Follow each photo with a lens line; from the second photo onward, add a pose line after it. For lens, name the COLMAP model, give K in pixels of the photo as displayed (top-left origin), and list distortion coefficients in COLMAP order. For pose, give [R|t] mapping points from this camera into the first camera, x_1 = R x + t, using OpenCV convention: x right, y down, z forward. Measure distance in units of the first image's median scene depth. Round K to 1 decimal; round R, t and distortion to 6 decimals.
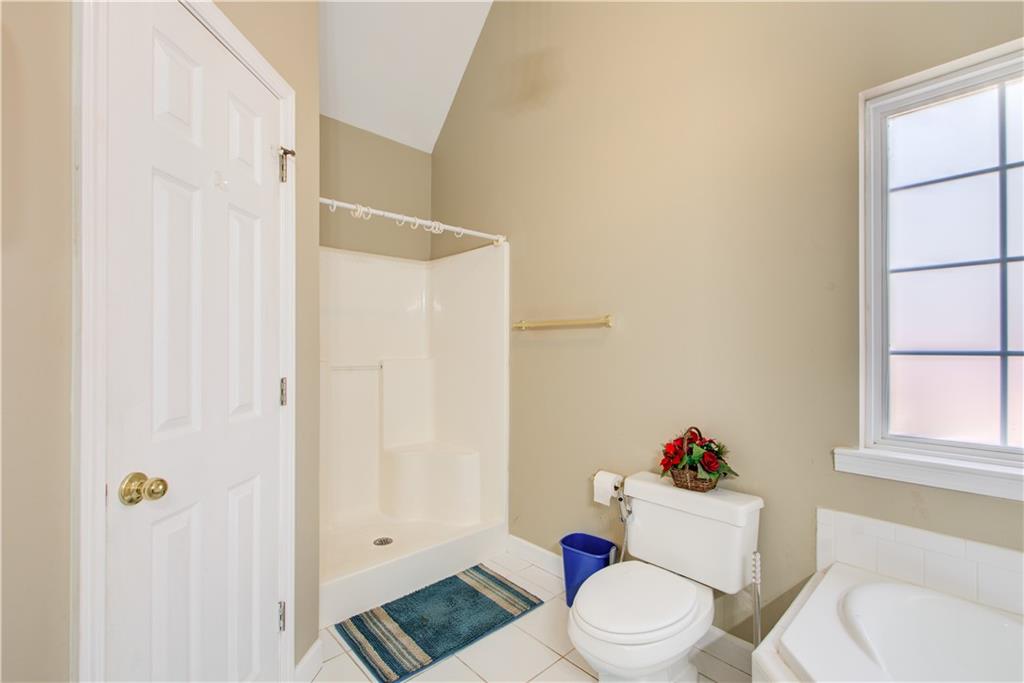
lens RADIAL K [[453.6, 0, 516.5], [0, 453.6, 342.8], [0, 0, 1]] dist [0.001364, -0.000040]
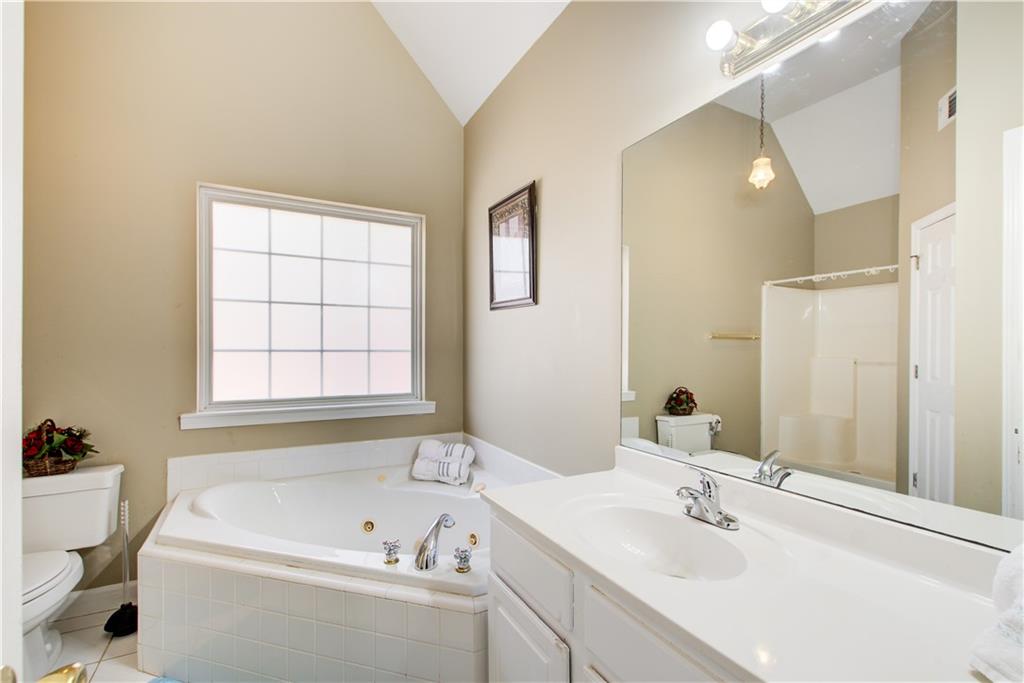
lens RADIAL K [[459.1, 0, 517.2], [0, 459.1, 354.6], [0, 0, 1]] dist [0.006665, -0.000485]
pose [[0.245678, -0.013970, 0.969251, -0.443699], [-0.014041, 0.999740, 0.017969, -0.006663], [-0.969250, -0.018023, 0.245418, -0.394550]]
